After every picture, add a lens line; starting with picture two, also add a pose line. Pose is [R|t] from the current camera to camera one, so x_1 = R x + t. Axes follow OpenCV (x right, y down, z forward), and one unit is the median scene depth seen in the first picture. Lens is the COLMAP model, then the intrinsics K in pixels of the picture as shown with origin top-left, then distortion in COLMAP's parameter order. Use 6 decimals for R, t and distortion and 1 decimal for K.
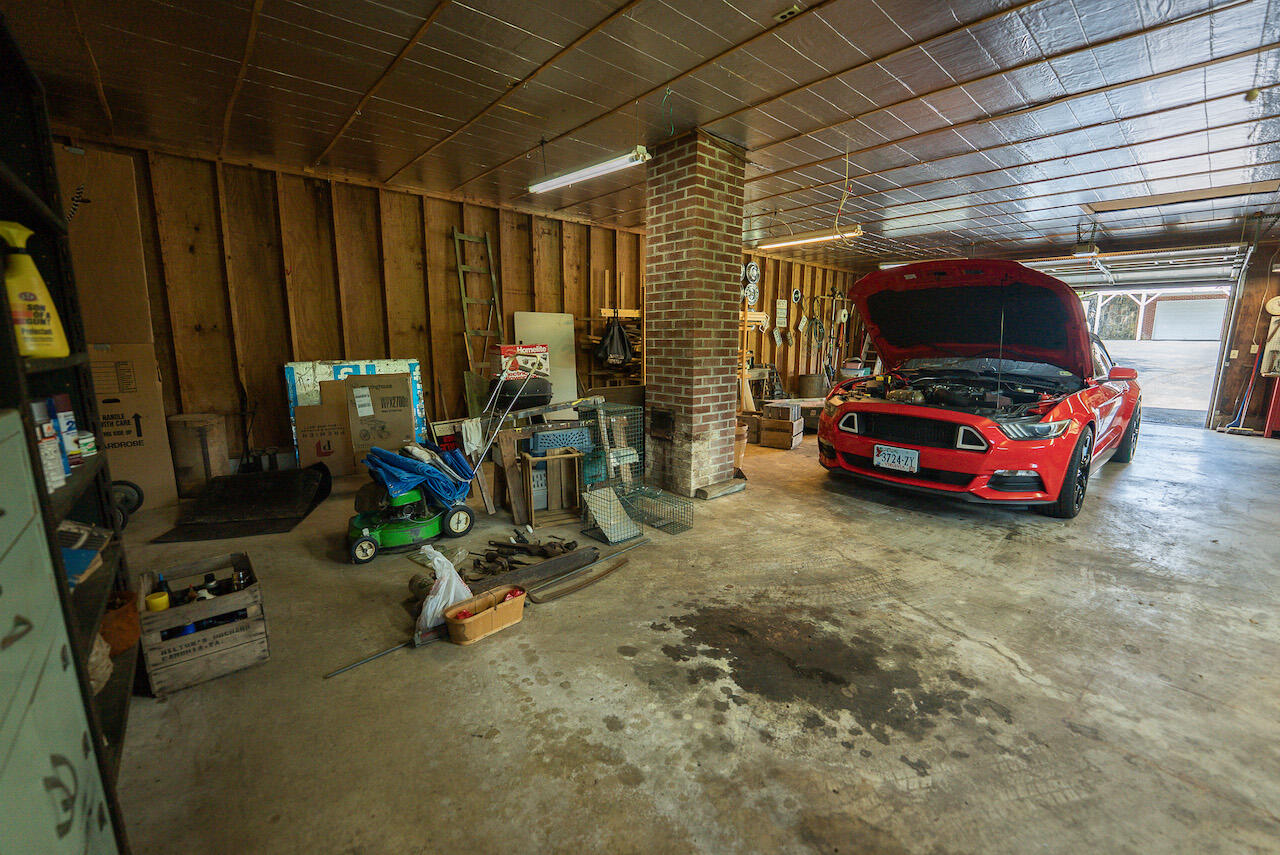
lens RADIAL K [[515.4, 0, 639.8], [0, 515.4, 423.3], [0, 0, 1]] dist [-0.019989, 0.000191]
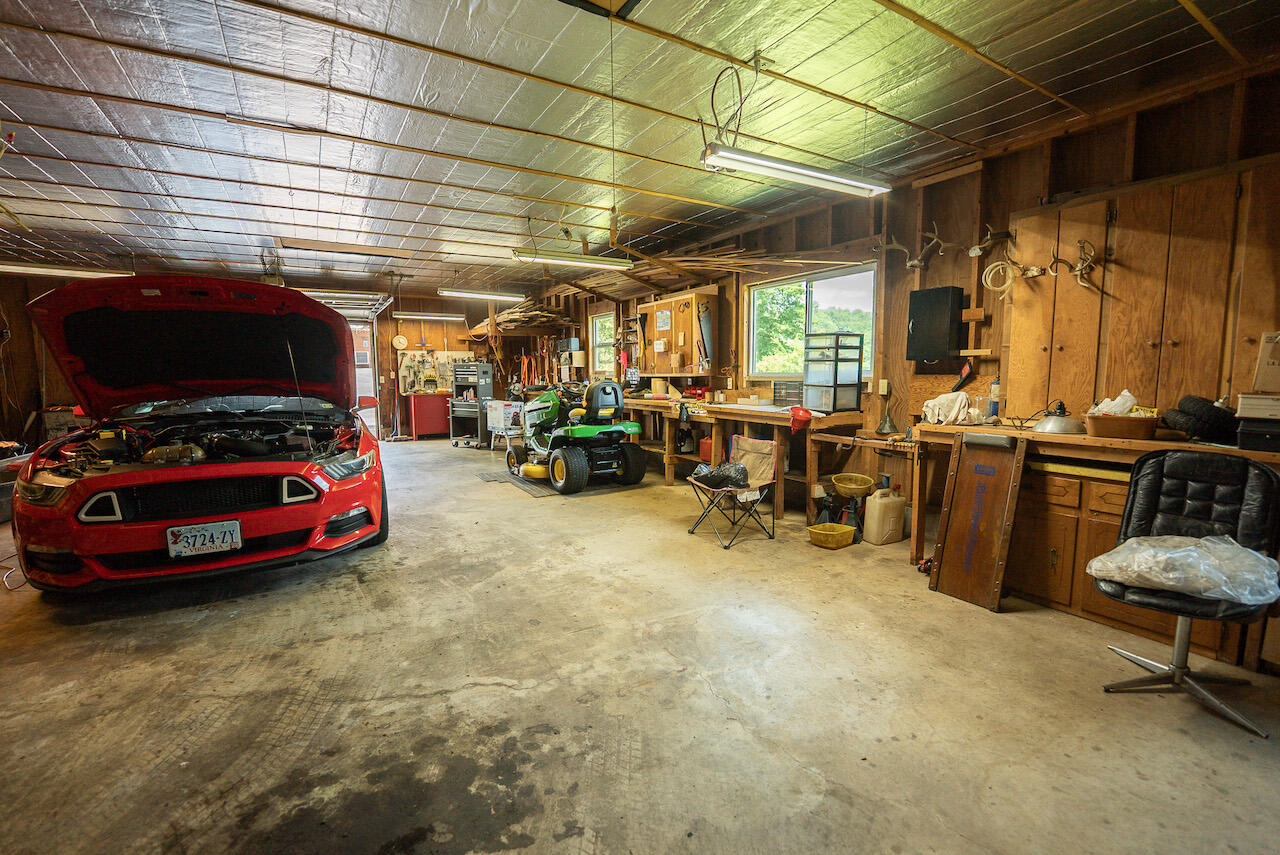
lens RADIAL K [[555.2, 0, 640.0], [0, 555.2, 427.5], [0, 0, 1]] dist [-0.021766, 0.000082]
pose [[0.190527, -0.112959, 0.975161, -0.159733], [0.169084, 0.982288, 0.080749, -0.056976], [-0.967011, 0.149499, 0.206252, 0.263084]]
